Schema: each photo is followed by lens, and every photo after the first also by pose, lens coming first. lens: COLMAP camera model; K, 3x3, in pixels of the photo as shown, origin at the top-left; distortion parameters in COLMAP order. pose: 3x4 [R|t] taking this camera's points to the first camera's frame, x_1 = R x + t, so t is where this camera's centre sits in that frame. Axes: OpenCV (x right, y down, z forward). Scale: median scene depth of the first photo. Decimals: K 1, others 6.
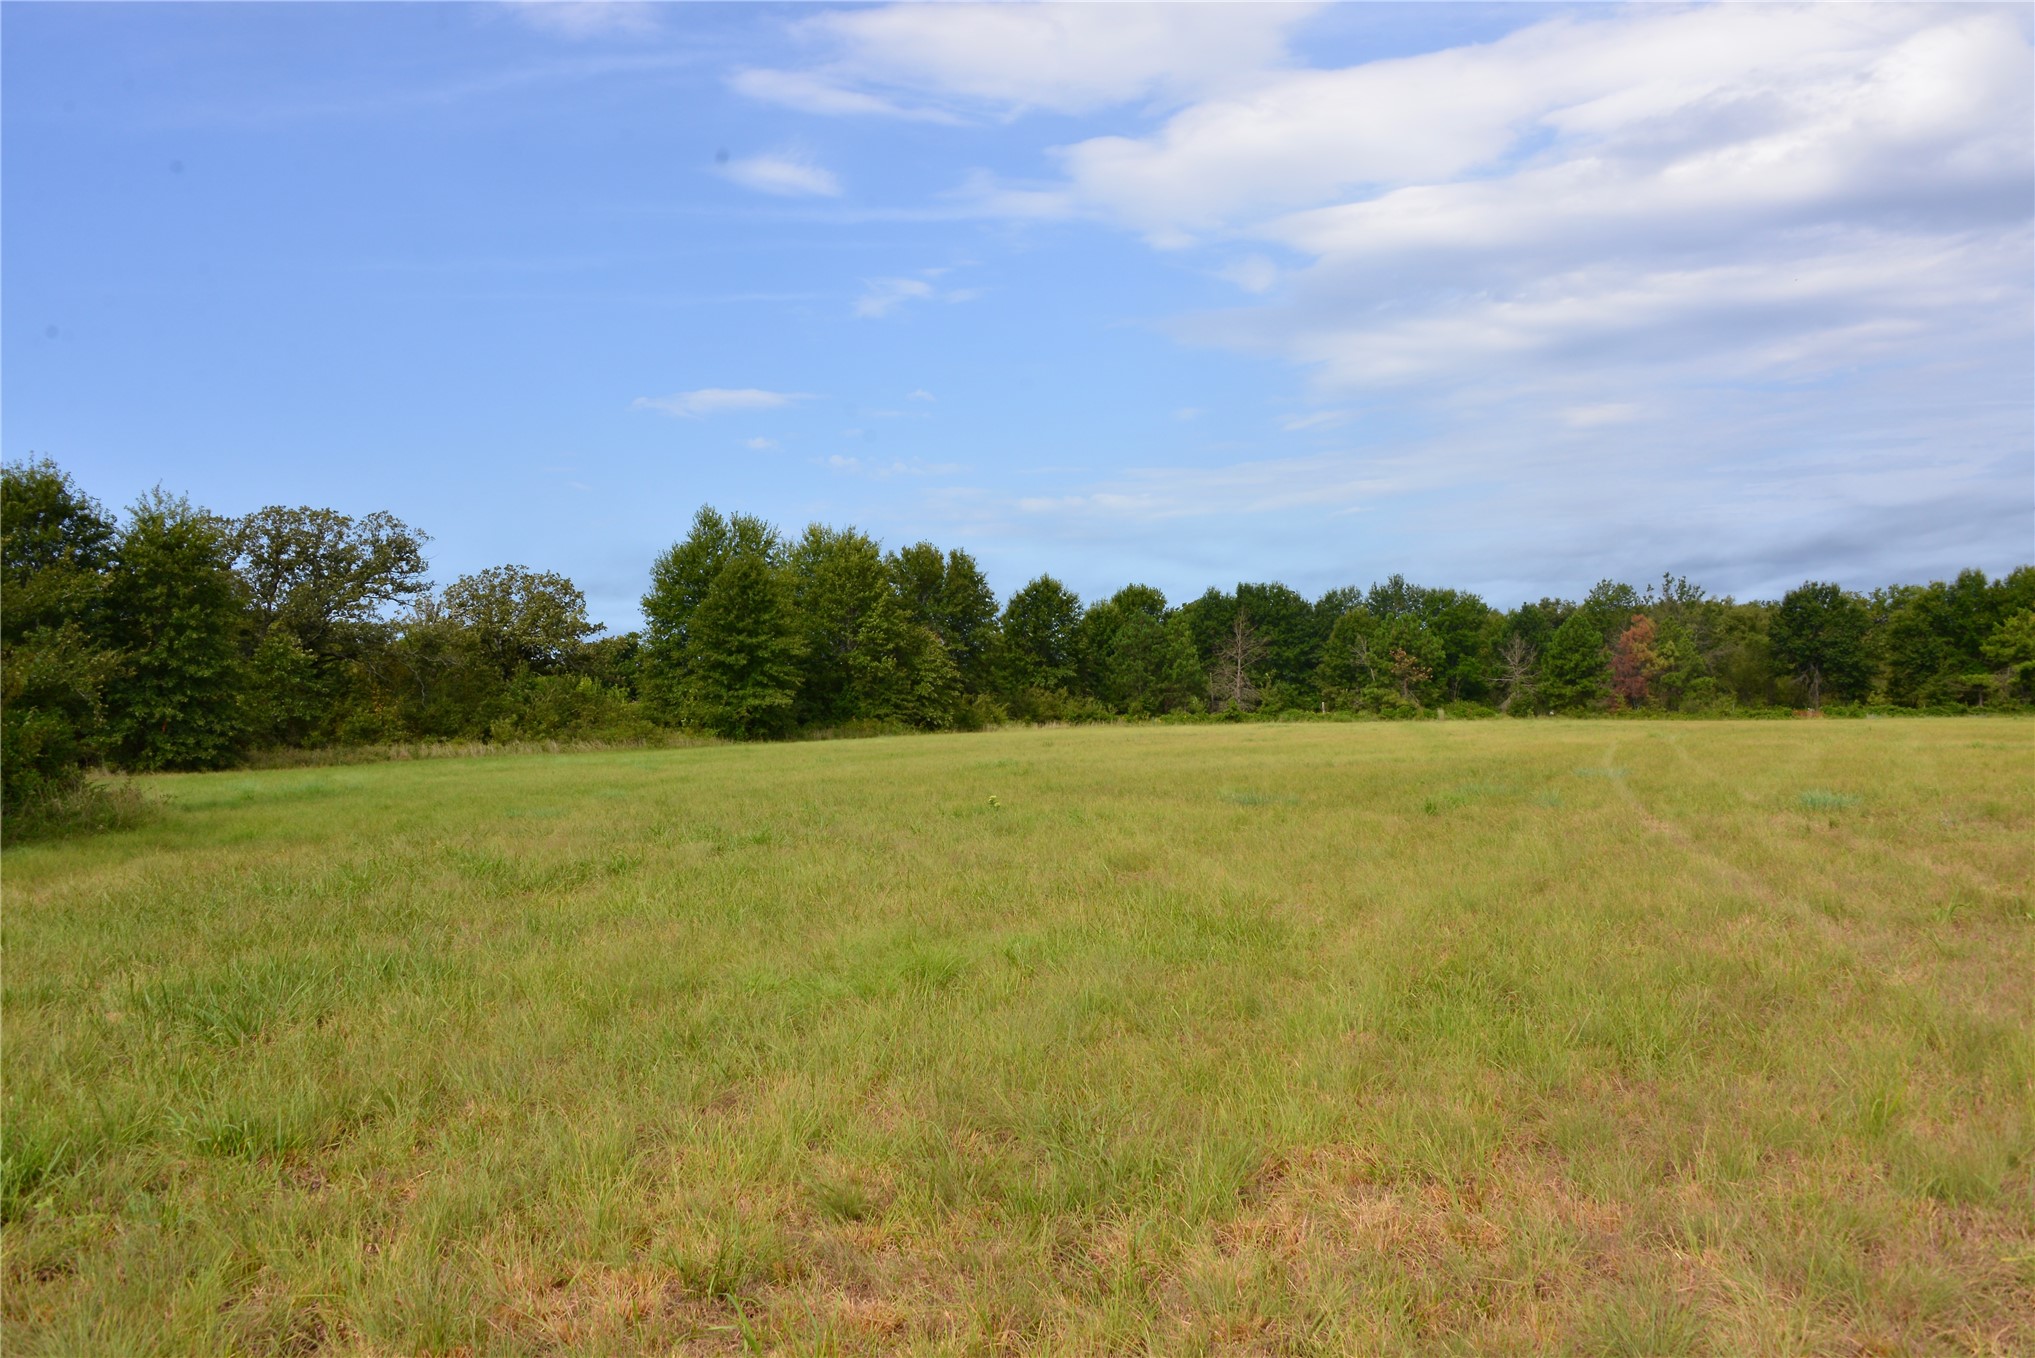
lens RADIAL K [[1604.2, 0, 1017.5], [0, 1604.2, 679.0], [0, 0, 1]] dist [-0.024023, -0.028276]
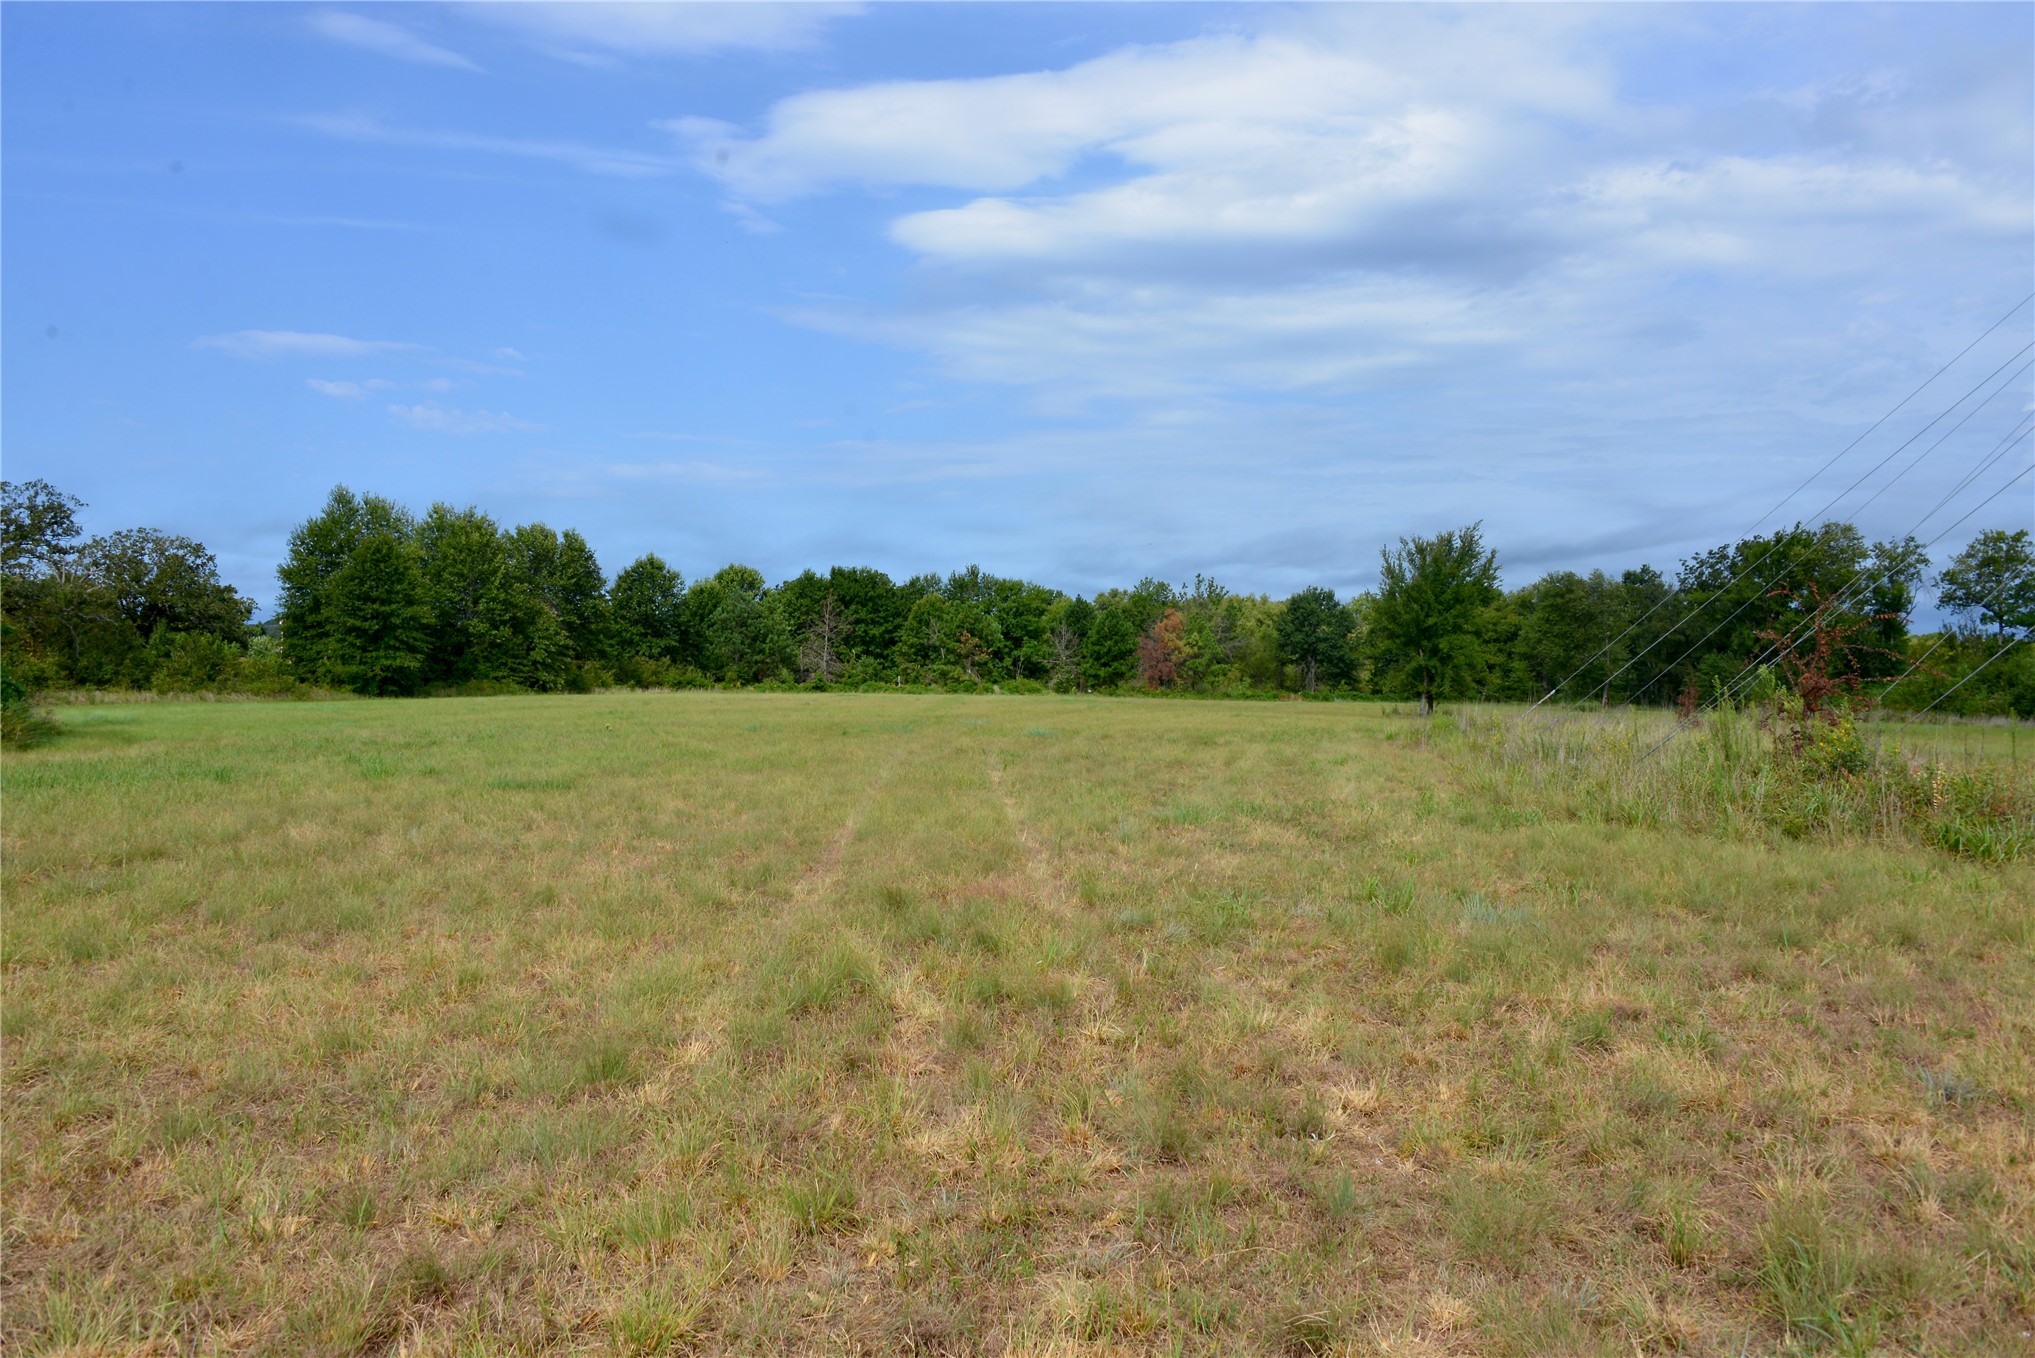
lens RADIAL K [[1616.6, 0, 1019.0], [0, 1616.6, 685.1], [0, 0, 1]] dist [0.000554, -0.108661]
pose [[0.970995, 0.026002, 0.237683, 0.000629], [-0.031264, 0.999342, 0.018397, -0.003935], [-0.237048, -0.025294, 0.971169, -0.179700]]
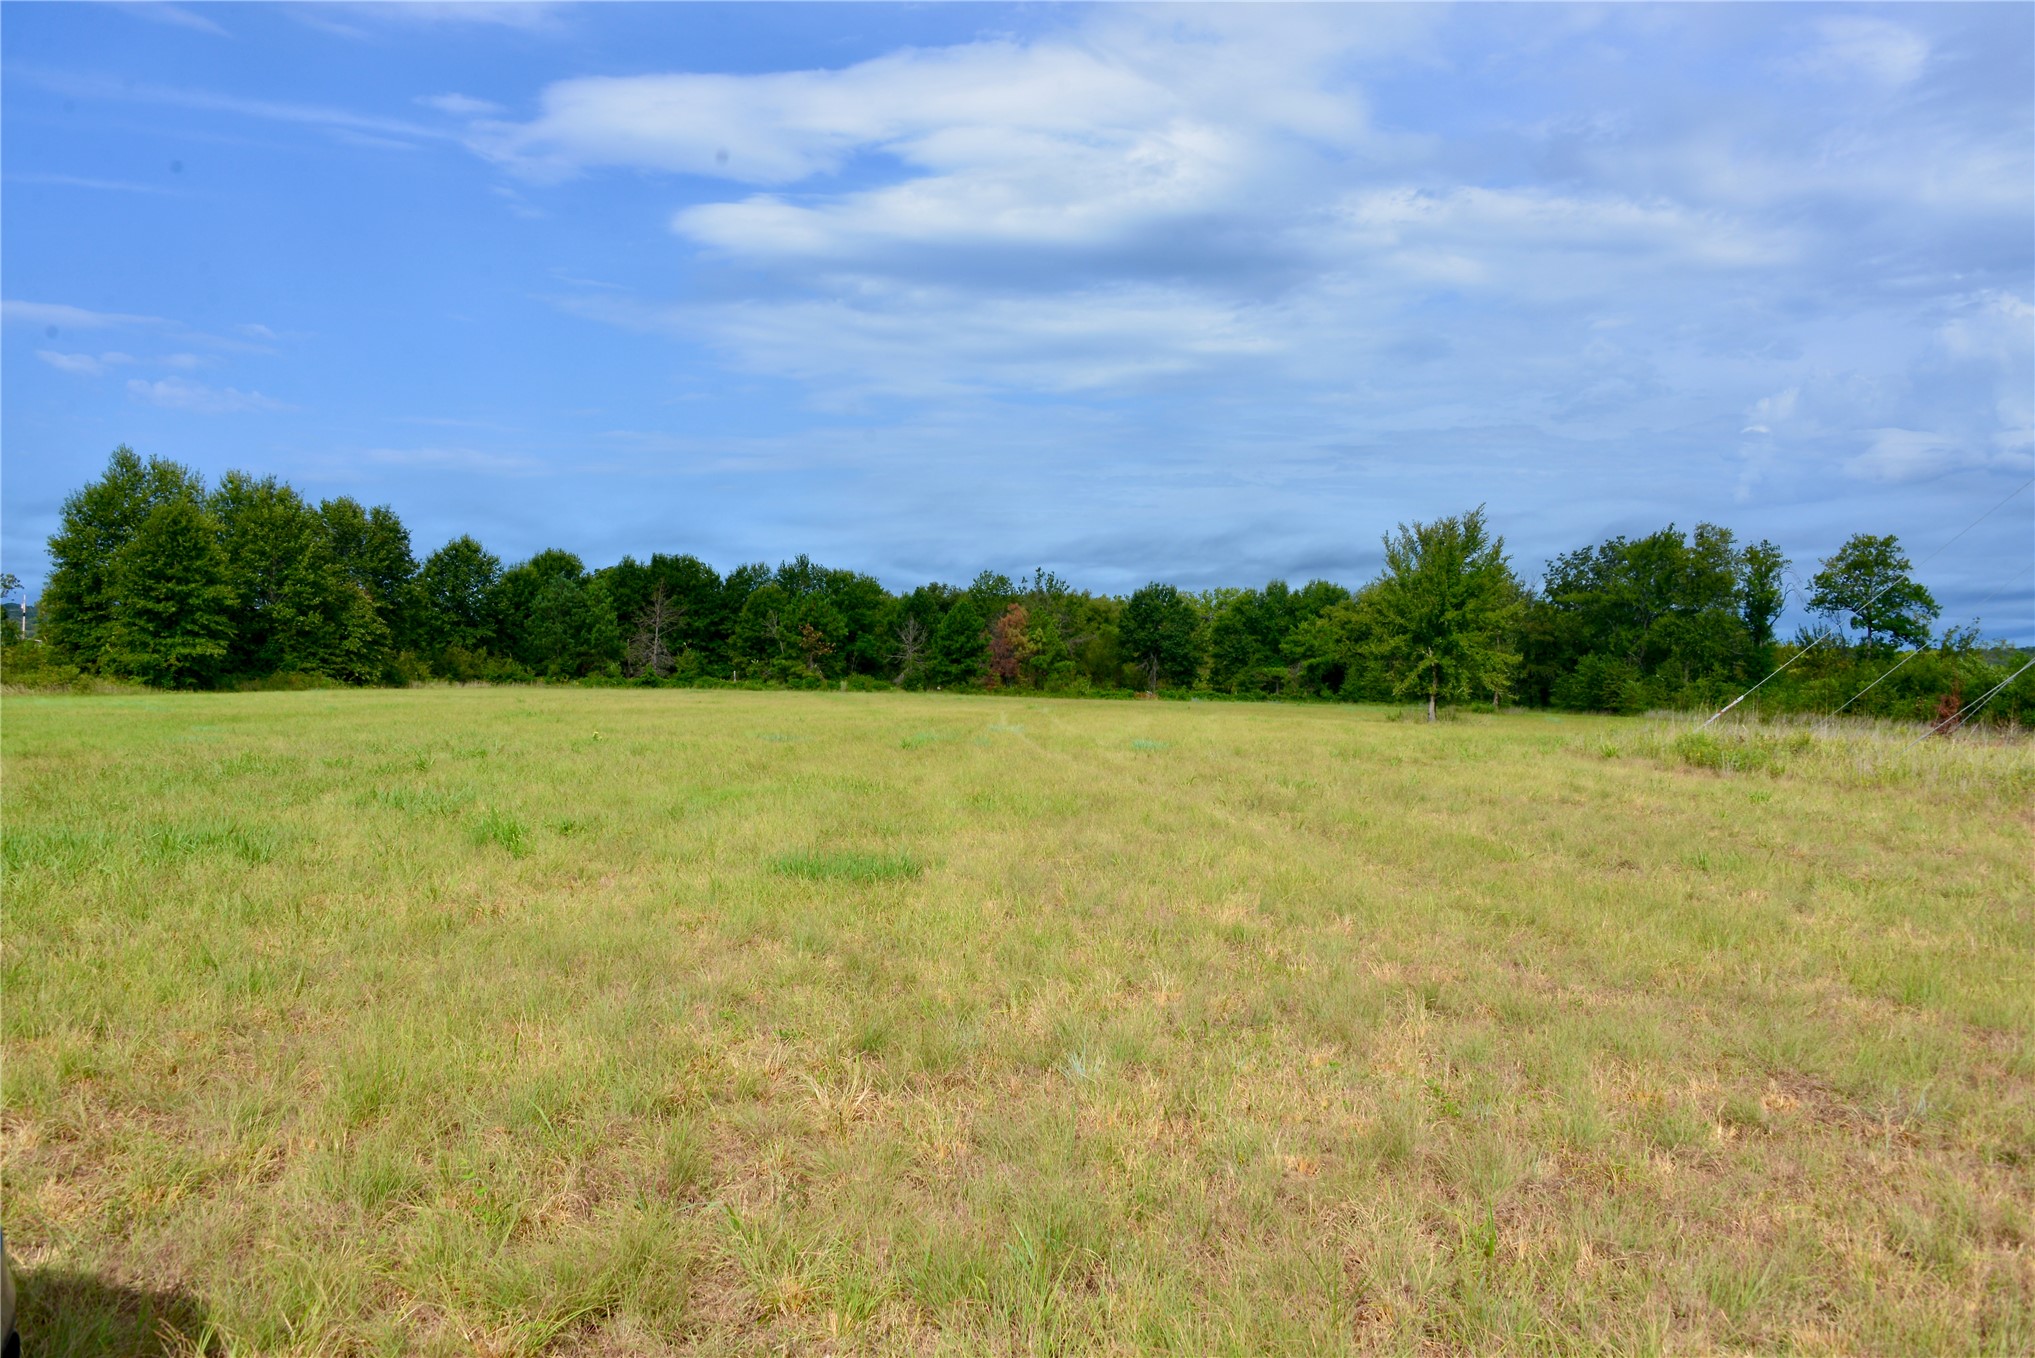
lens RADIAL K [[1607.7, 0, 1013.9], [0, 1607.7, 673.8], [0, 0, 1]] dist [-0.022516, -0.025898]
pose [[0.929261, 0.034629, 0.367797, -0.039769], [-0.040687, 0.999134, 0.008728, -0.000817], [-0.367176, -0.023075, 0.929865, -0.084057]]
